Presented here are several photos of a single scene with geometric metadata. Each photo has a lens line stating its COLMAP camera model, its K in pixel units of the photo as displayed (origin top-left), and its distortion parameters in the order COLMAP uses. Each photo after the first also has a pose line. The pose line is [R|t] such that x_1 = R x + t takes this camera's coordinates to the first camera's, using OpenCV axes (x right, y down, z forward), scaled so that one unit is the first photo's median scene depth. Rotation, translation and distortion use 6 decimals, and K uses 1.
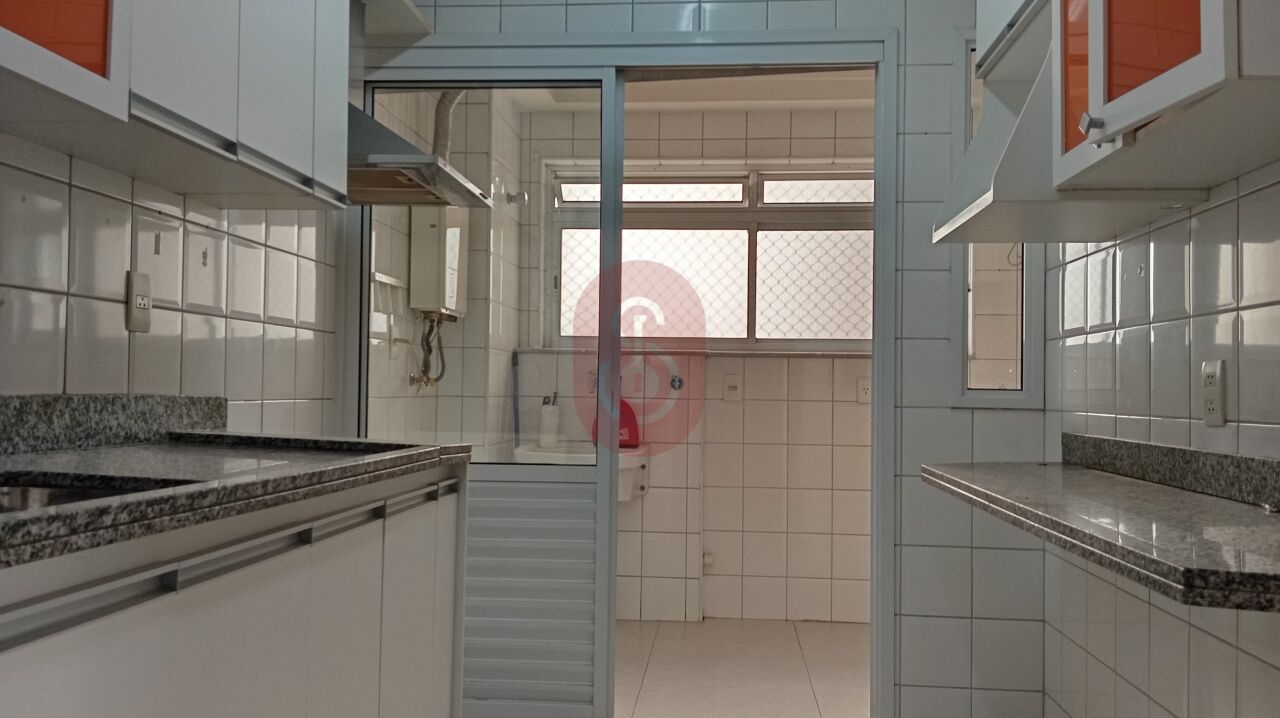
lens RADIAL K [[1043.9, 0, 632.8], [0, 1043.9, 363.1], [0, 0, 1]] dist [0.083818, -0.157058]
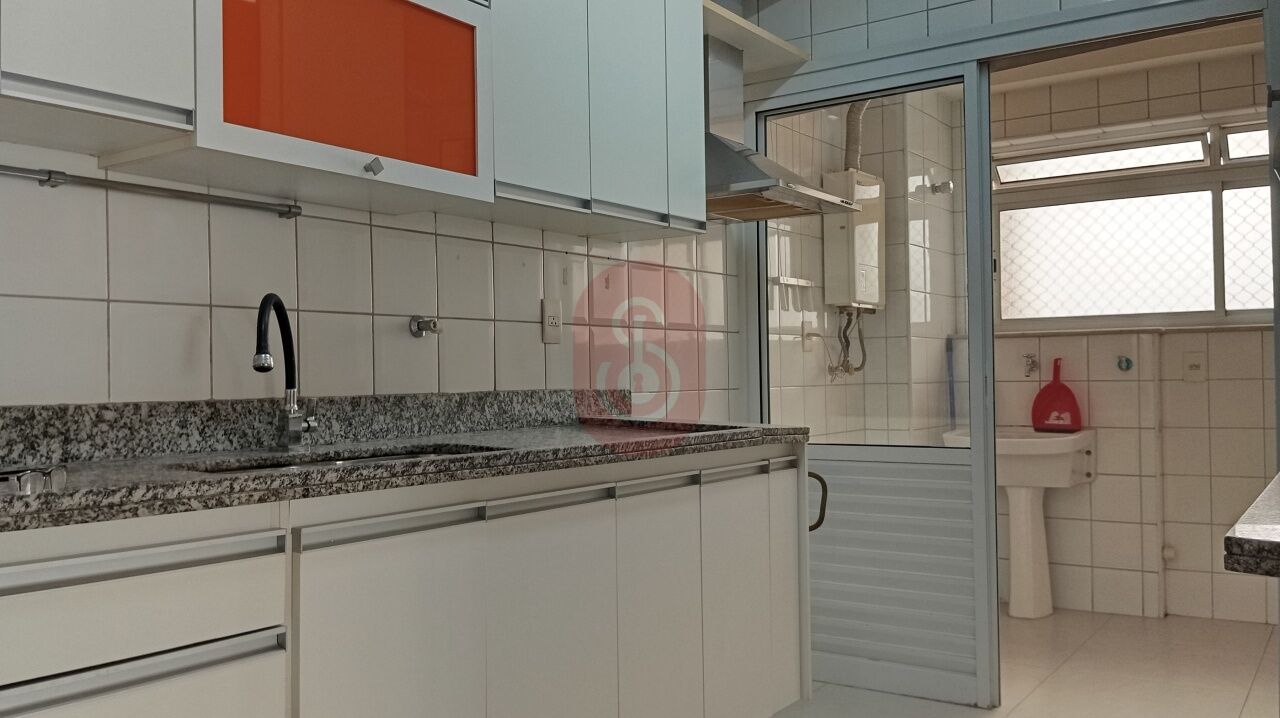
lens RADIAL K [[1043.9, 0, 605.9], [0, 1043.9, 358.7], [0, 0, 1]] dist [0.083818, -0.157058]
pose [[0.856902, -0.037621, -0.514105, 0.217458], [0.041646, 0.999126, -0.003700, -0.001766], [0.513795, -0.018240, 0.857719, -0.087391]]
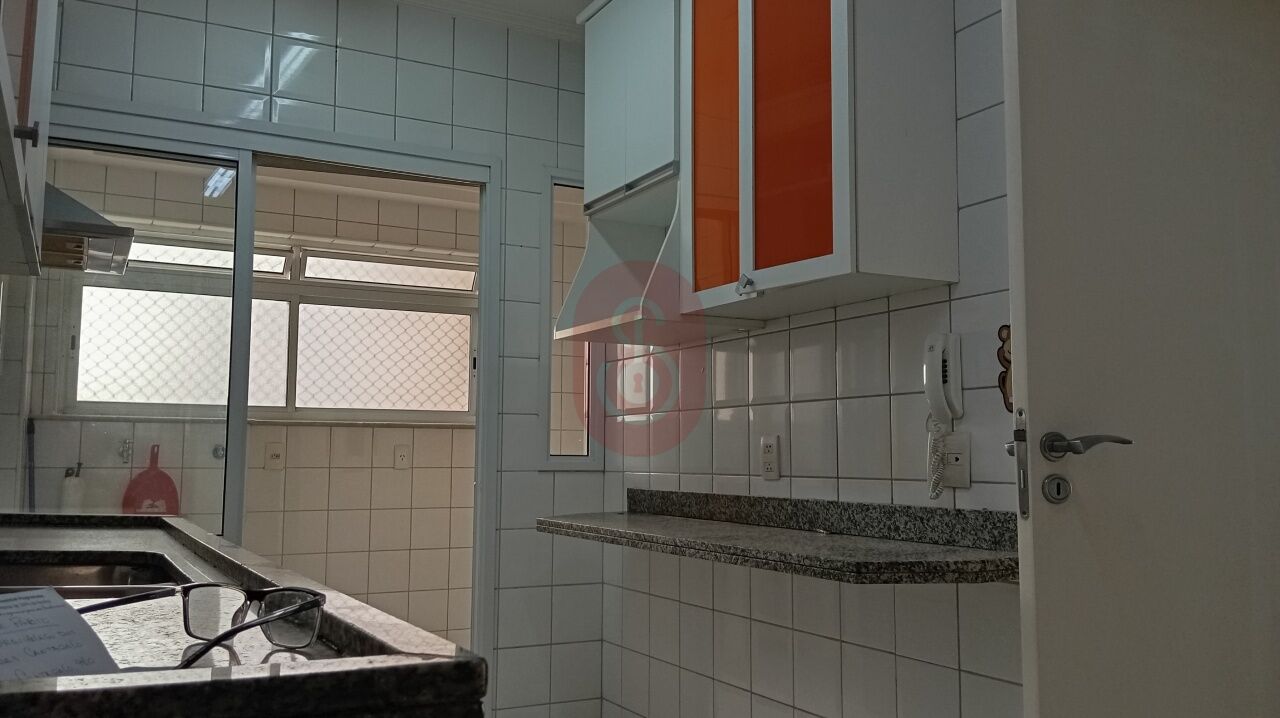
lens RADIAL K [[1043.9, 0, 657.4], [0, 1043.9, 360.2], [0, 0, 1]] dist [0.083818, -0.157058]
pose [[0.830855, 0.042670, 0.554851, -0.280556], [-0.006892, 0.997769, -0.066411, -0.006623], [-0.556446, 0.051354, 0.829295, -0.097939]]
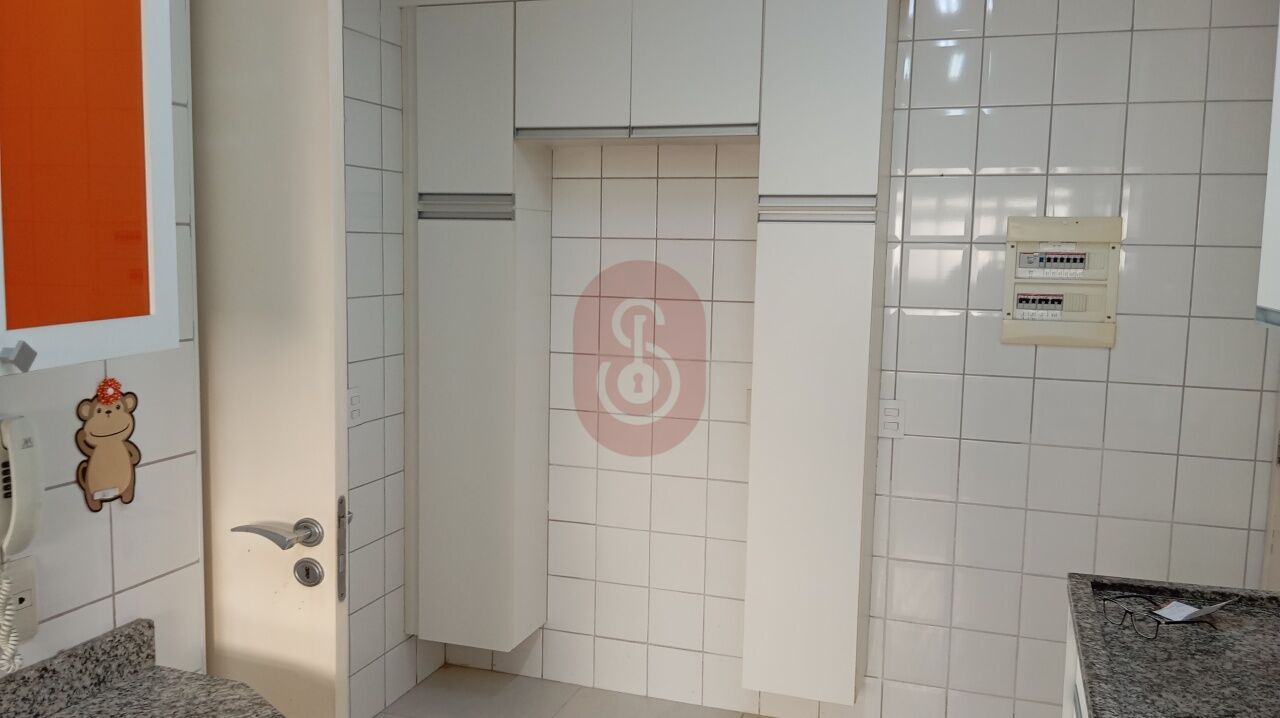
lens RADIAL K [[1043.9, 0, 639.7], [0, 1043.9, 358.9], [0, 0, 1]] dist [0.083818, -0.157058]
pose [[-0.970148, -0.056296, 0.235887, -0.072516], [-0.036418, 0.995472, 0.087797, -0.167767], [-0.239762, 0.076586, -0.967806, 0.876238]]
